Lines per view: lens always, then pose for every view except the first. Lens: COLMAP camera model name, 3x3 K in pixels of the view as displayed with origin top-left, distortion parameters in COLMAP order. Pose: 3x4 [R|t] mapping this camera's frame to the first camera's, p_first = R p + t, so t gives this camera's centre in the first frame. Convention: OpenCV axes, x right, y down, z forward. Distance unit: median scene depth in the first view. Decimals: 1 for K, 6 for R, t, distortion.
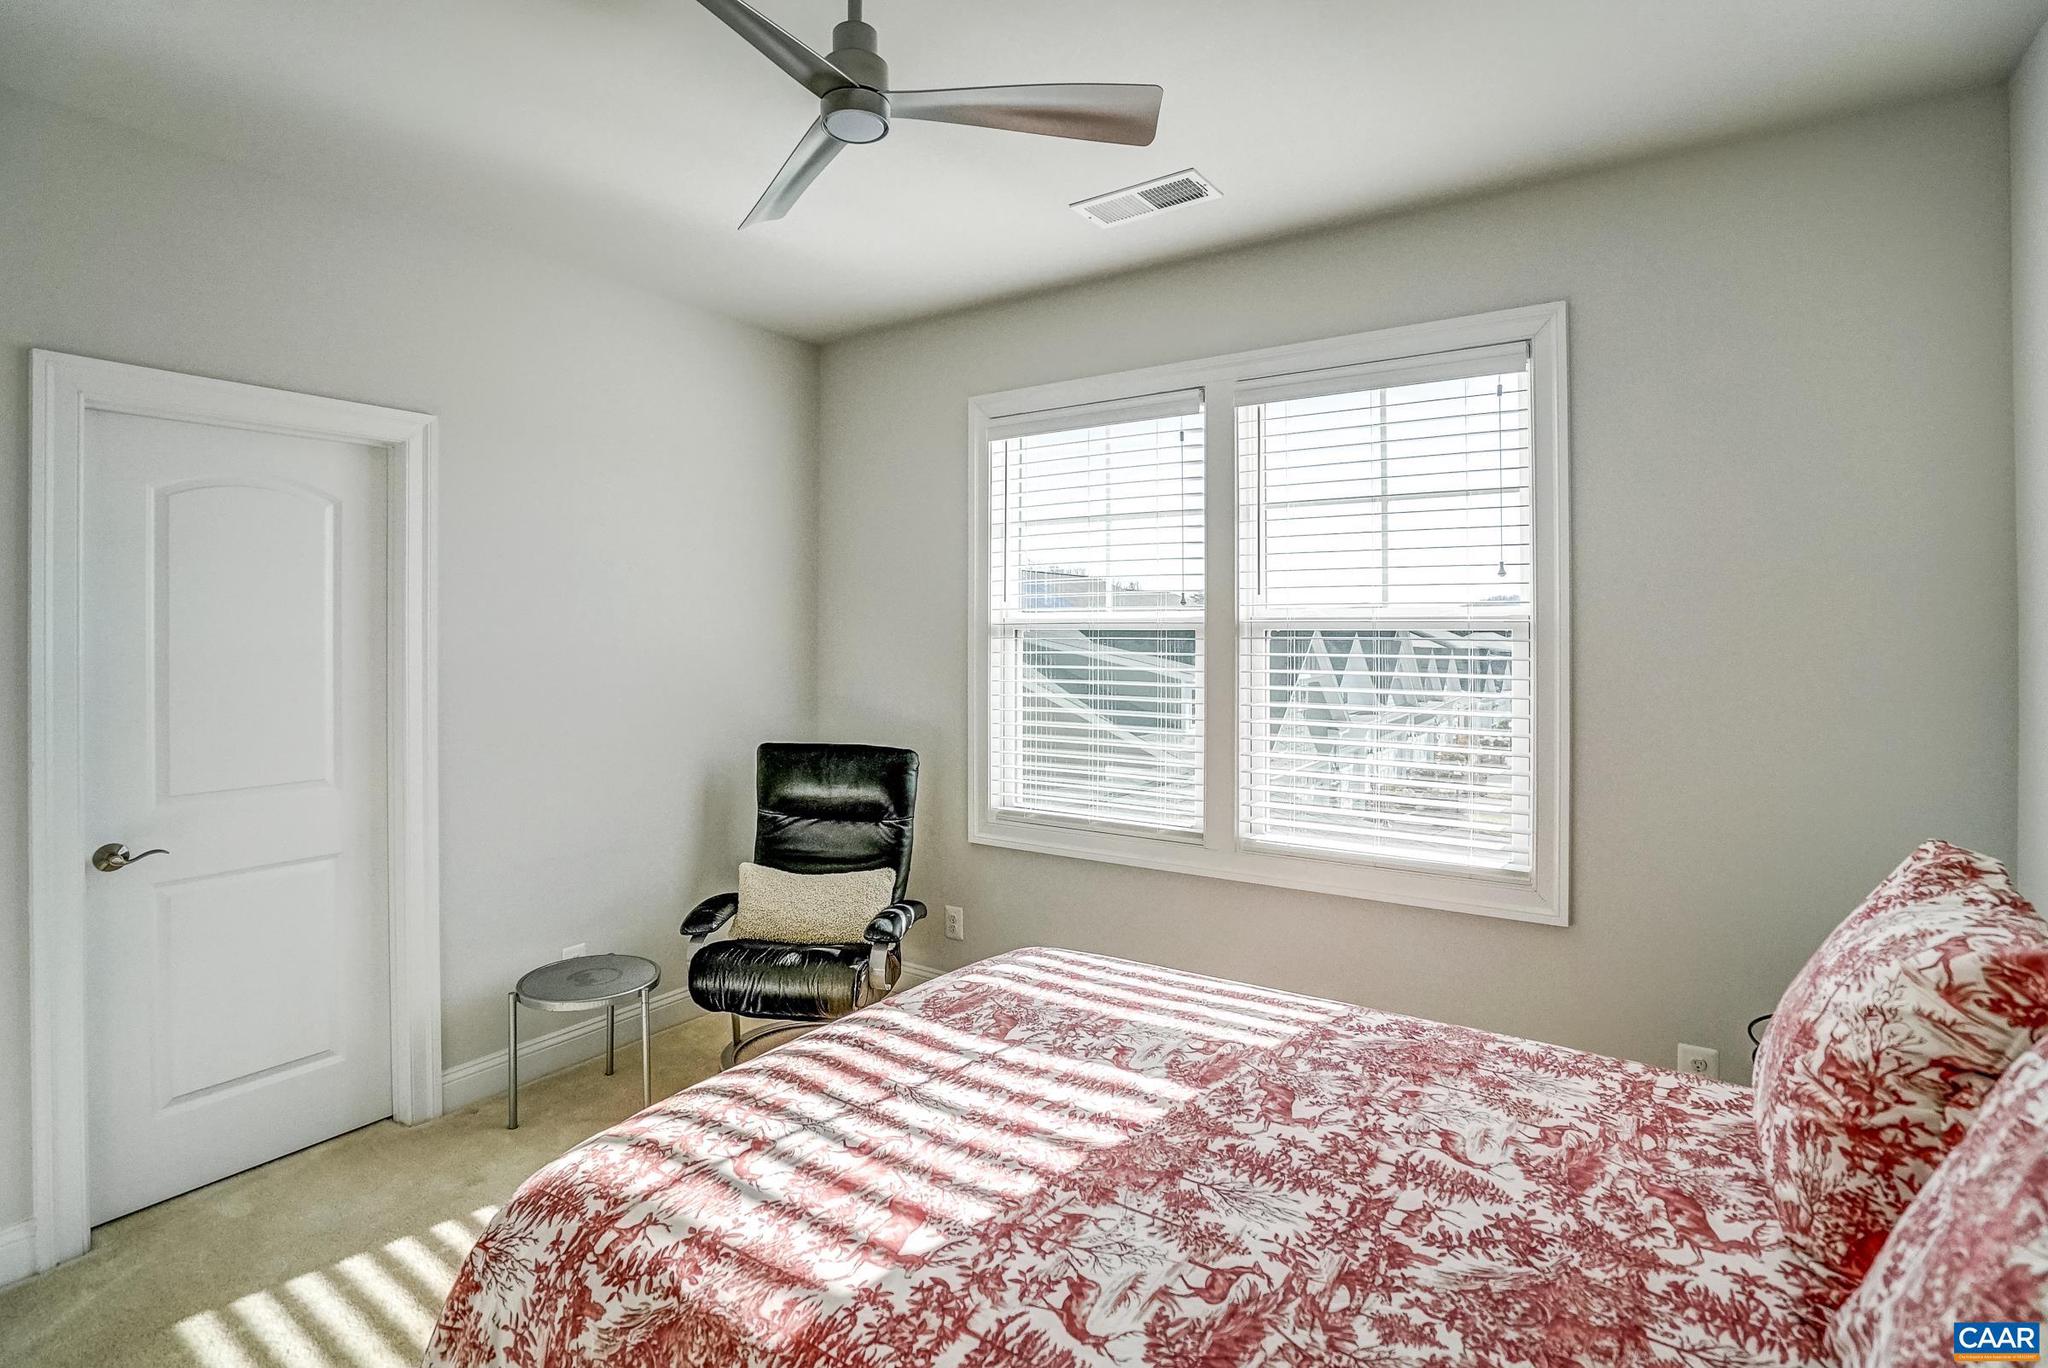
lens RADIAL K [[983.6, 0, 988.9], [0, 983.6, 613.8], [0, 0, 1]] dist [-0.063699, 0.029323]
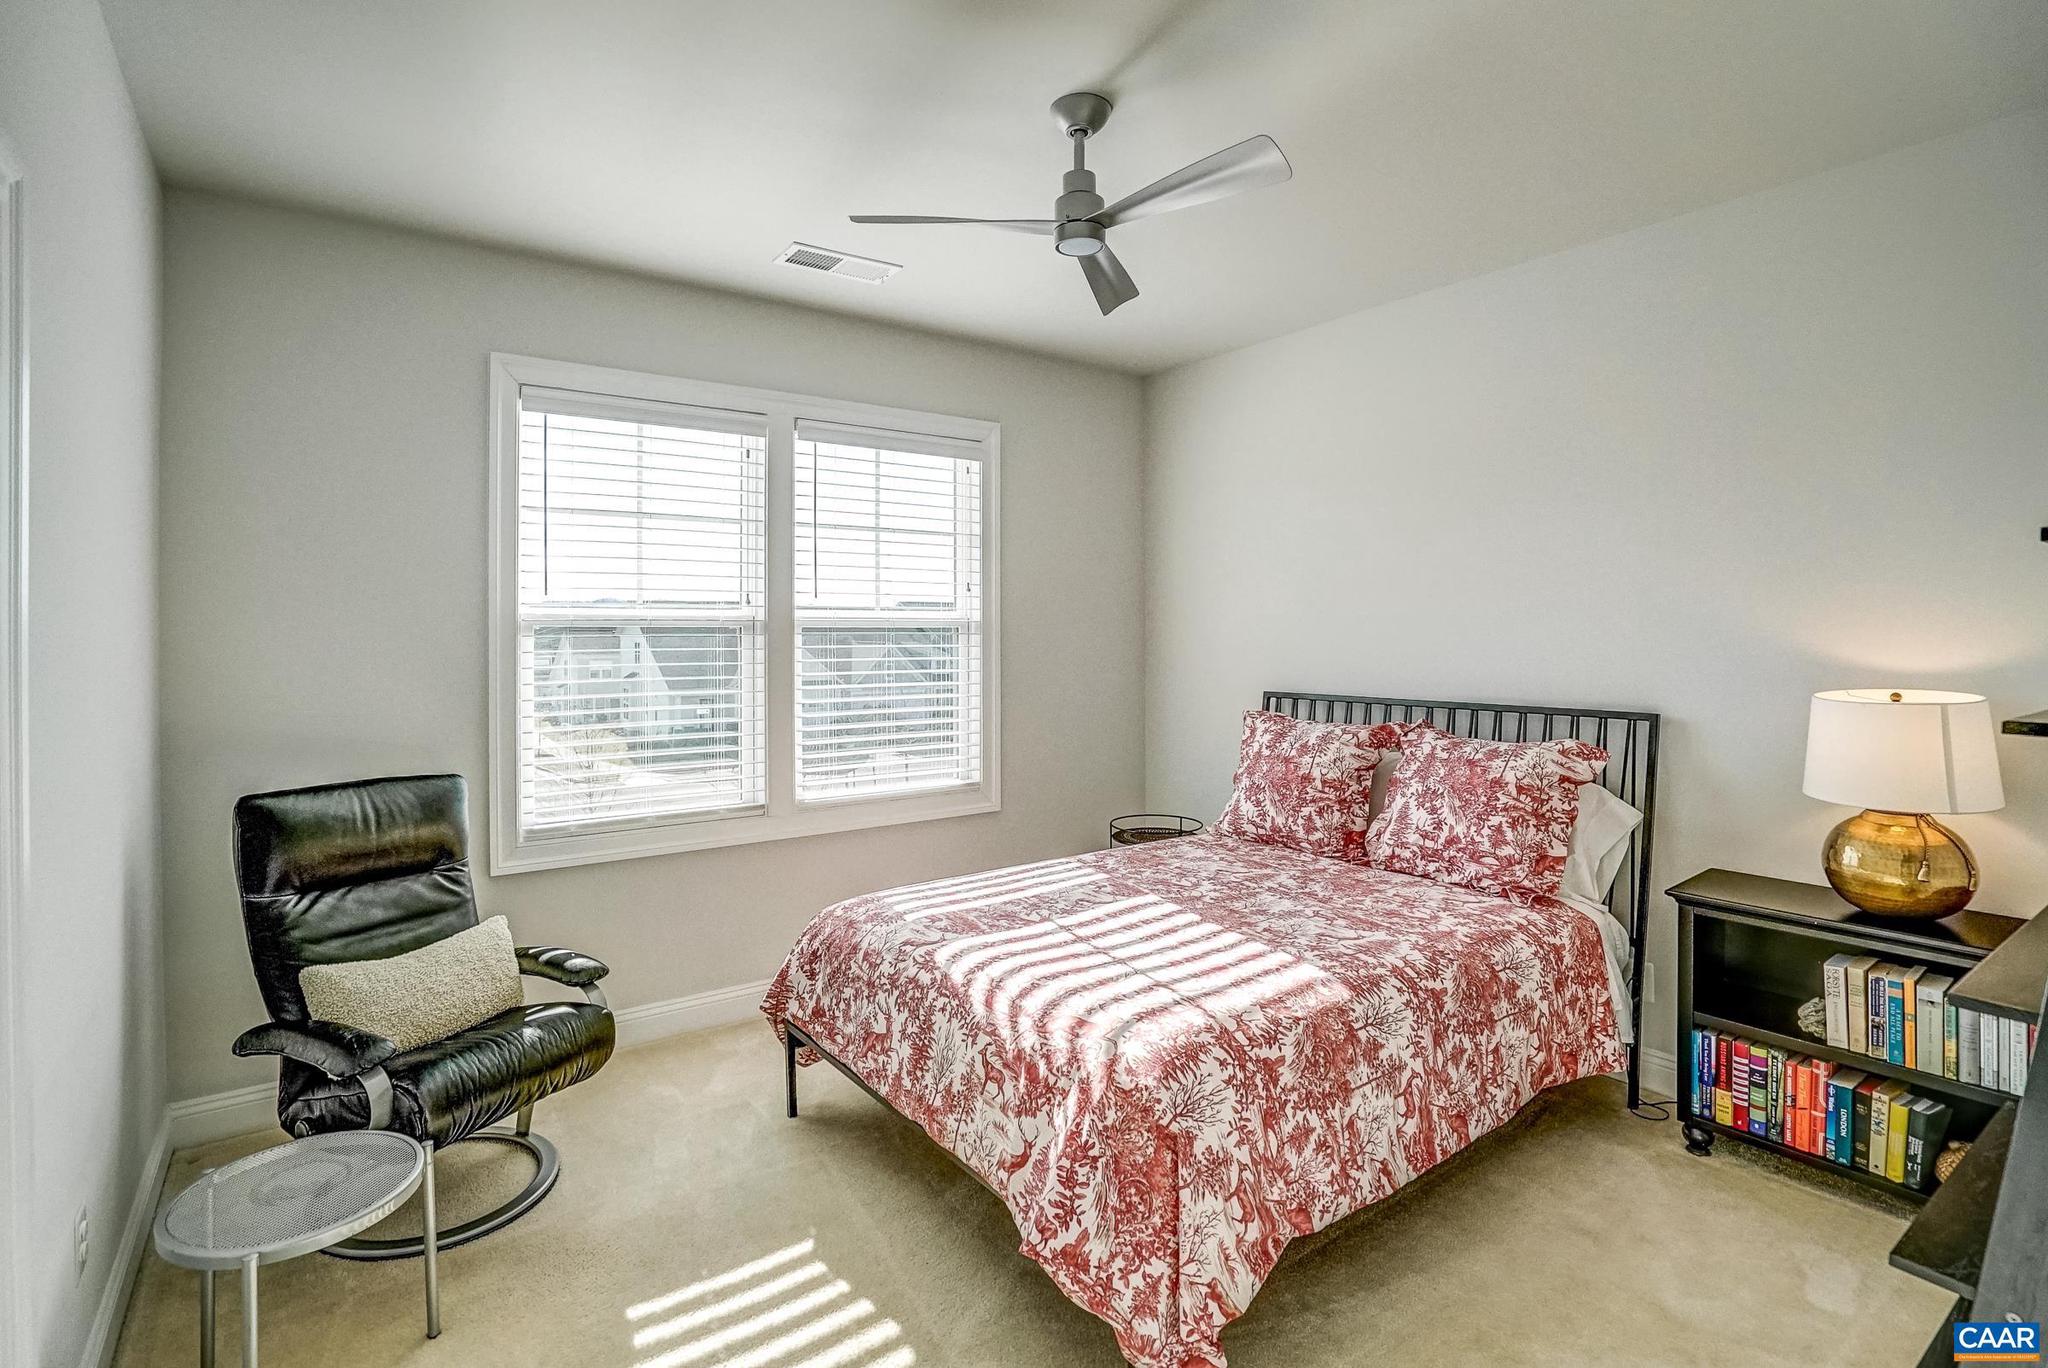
lens RADIAL K [[969.7, 0, 1056.4], [0, 969.7, 629.7], [0, 0, 1]] dist [-0.069133, 0.000063]
pose [[0.313328, 0.000130, 0.949645, -0.782917], [-0.013586, 0.999898, 0.004345, 0.010784], [-0.949548, -0.014264, 0.313298, 0.340876]]
